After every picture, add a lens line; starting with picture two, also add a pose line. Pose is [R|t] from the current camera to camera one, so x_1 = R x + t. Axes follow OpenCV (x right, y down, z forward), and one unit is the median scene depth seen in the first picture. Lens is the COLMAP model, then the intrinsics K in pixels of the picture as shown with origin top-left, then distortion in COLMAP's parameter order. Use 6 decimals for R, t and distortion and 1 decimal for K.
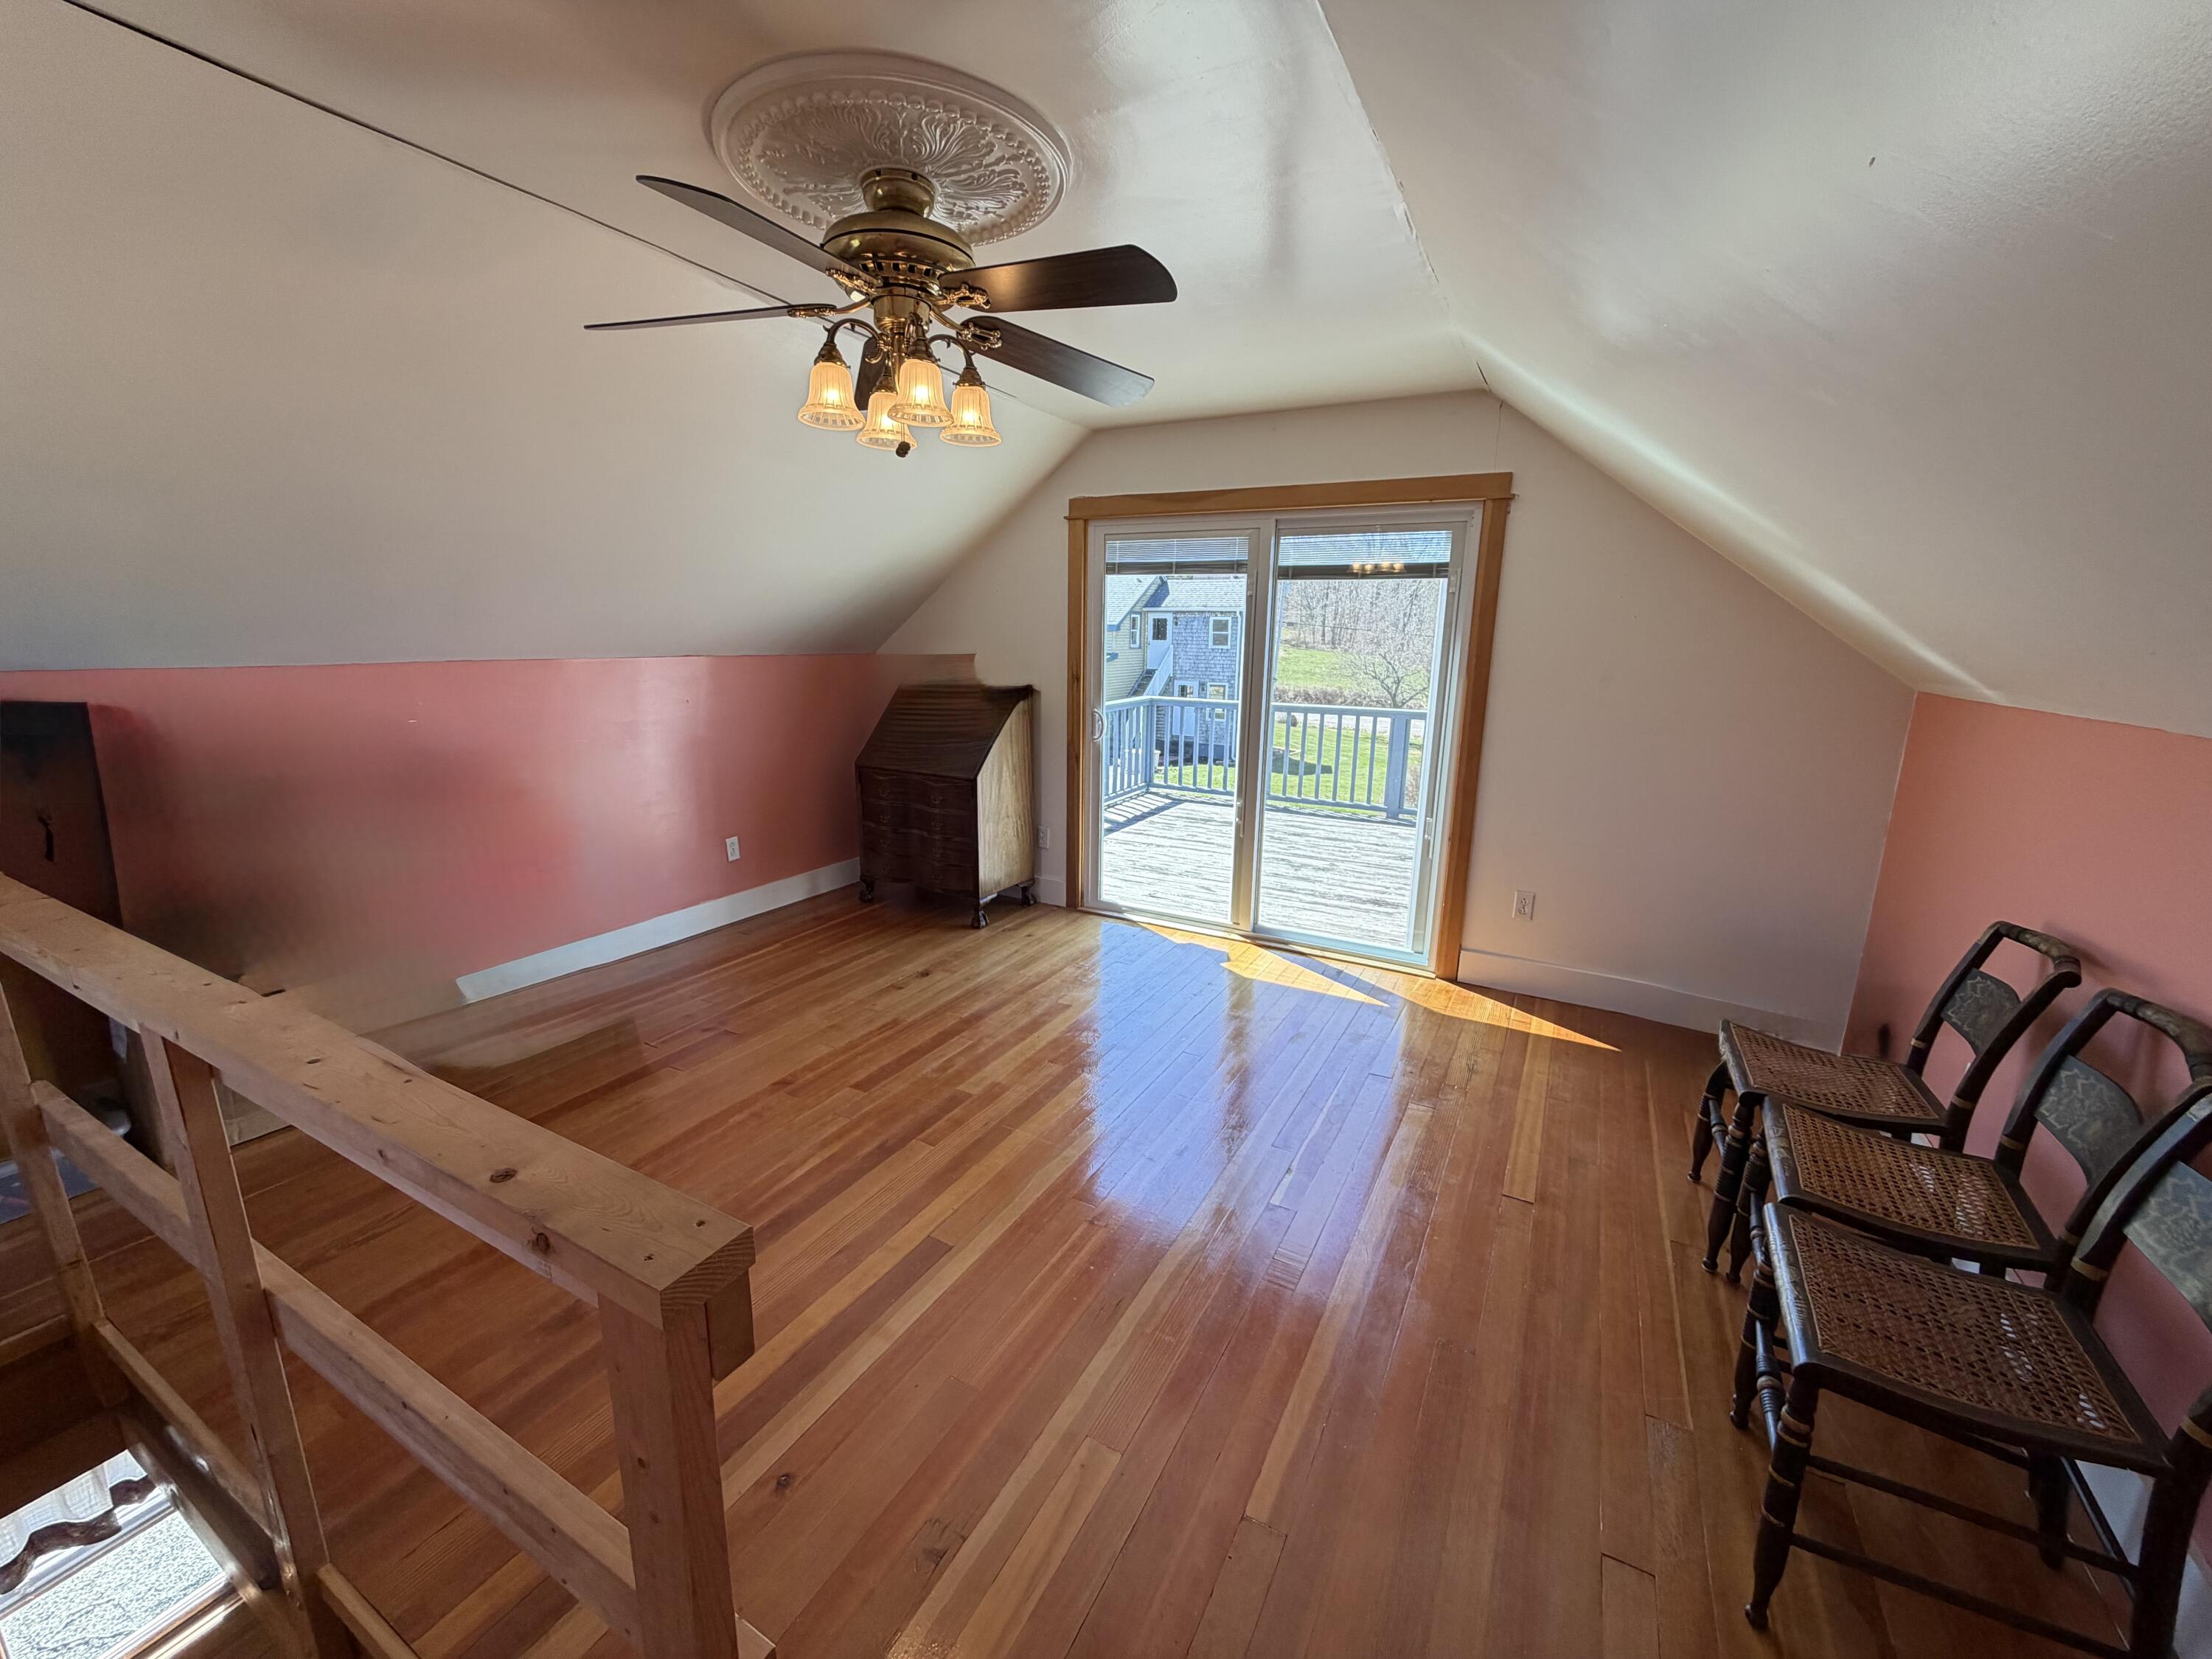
lens RADIAL K [[884.7, 0, 1098.7], [0, 884.7, 832.7], [0, 0, 1]] dist [-0.000999, -0.000052]
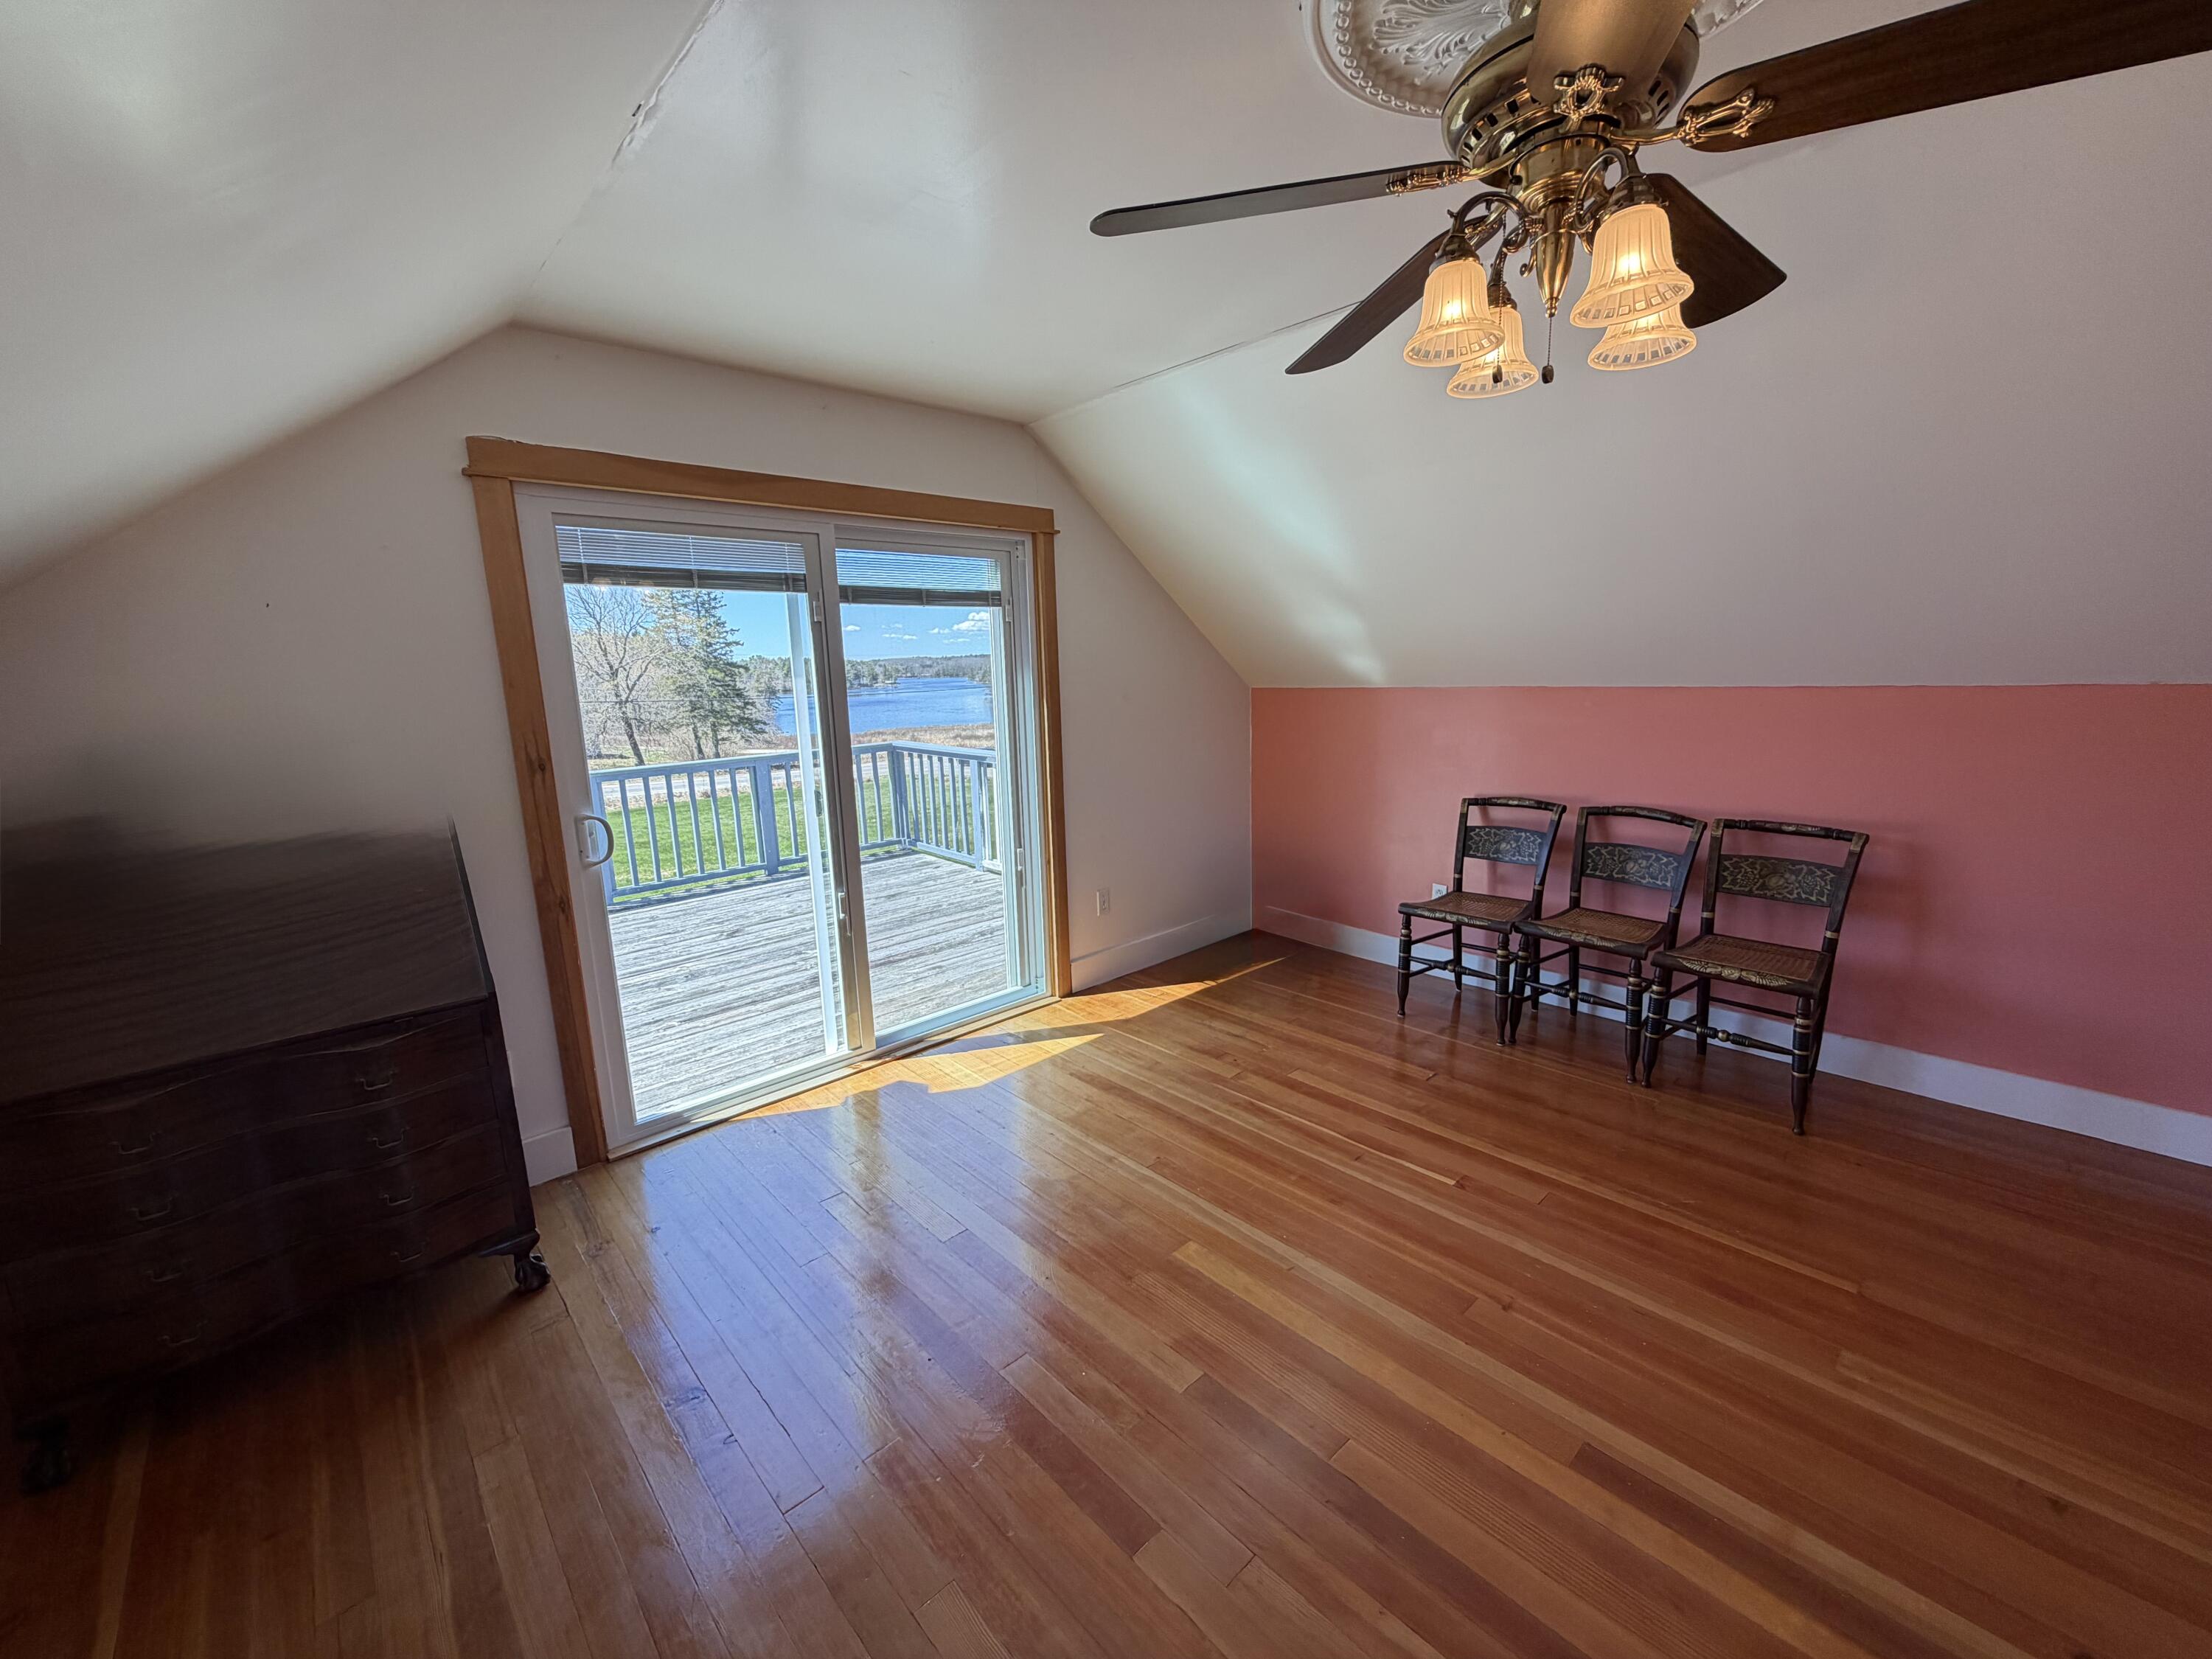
lens RADIAL K [[884.7, 0, 1098.7], [0, 884.7, 832.7], [0, 0, 1]] dist [-0.000999, -0.000052]
pose [[0.313286, -0.201949, 0.927938, -0.489870], [0.248861, 0.960439, 0.125003, -0.130209], [-0.916471, 0.191765, 0.351150, 0.551265]]
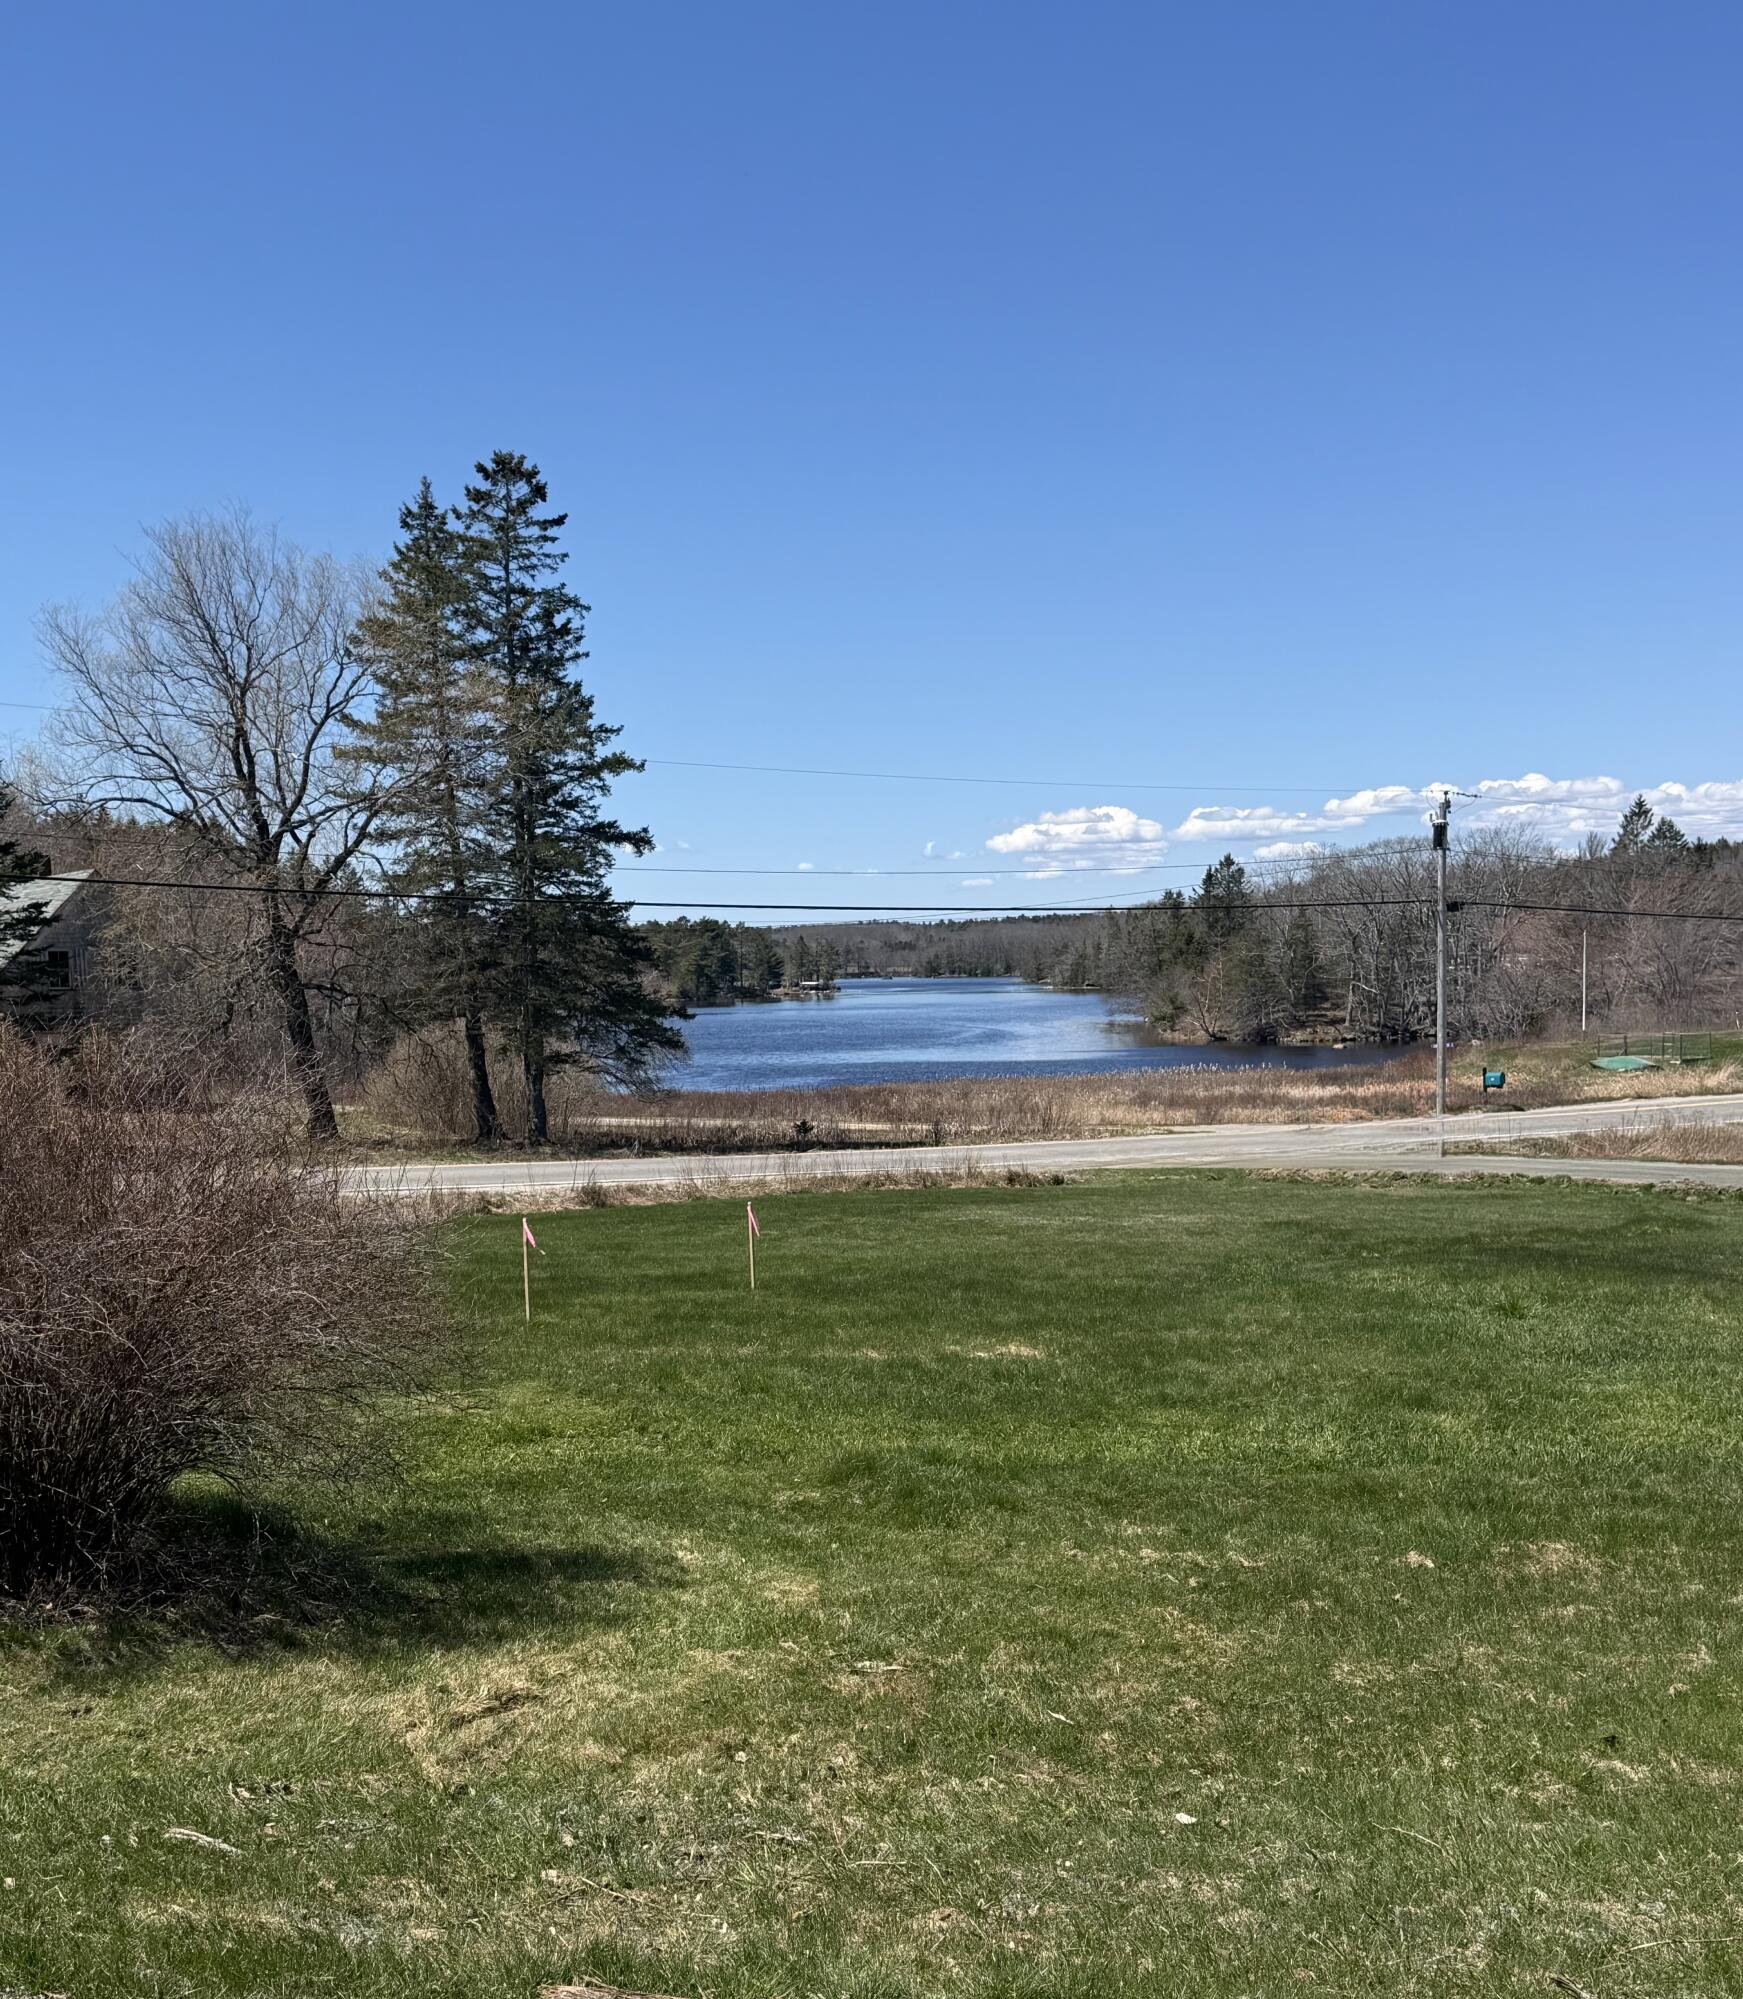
lens RADIAL K [[2505.1, 0, 872.9], [0, 2505.1, 1185.9], [0, 0, 1]] dist [0.154709, 0.007561]
pose [[0.484100, -0.100459, 0.869227, 0.481854], [0.223935, 0.974529, -0.012087, -0.103304], [-0.845873, 0.200501, 0.494266, 3.357759]]
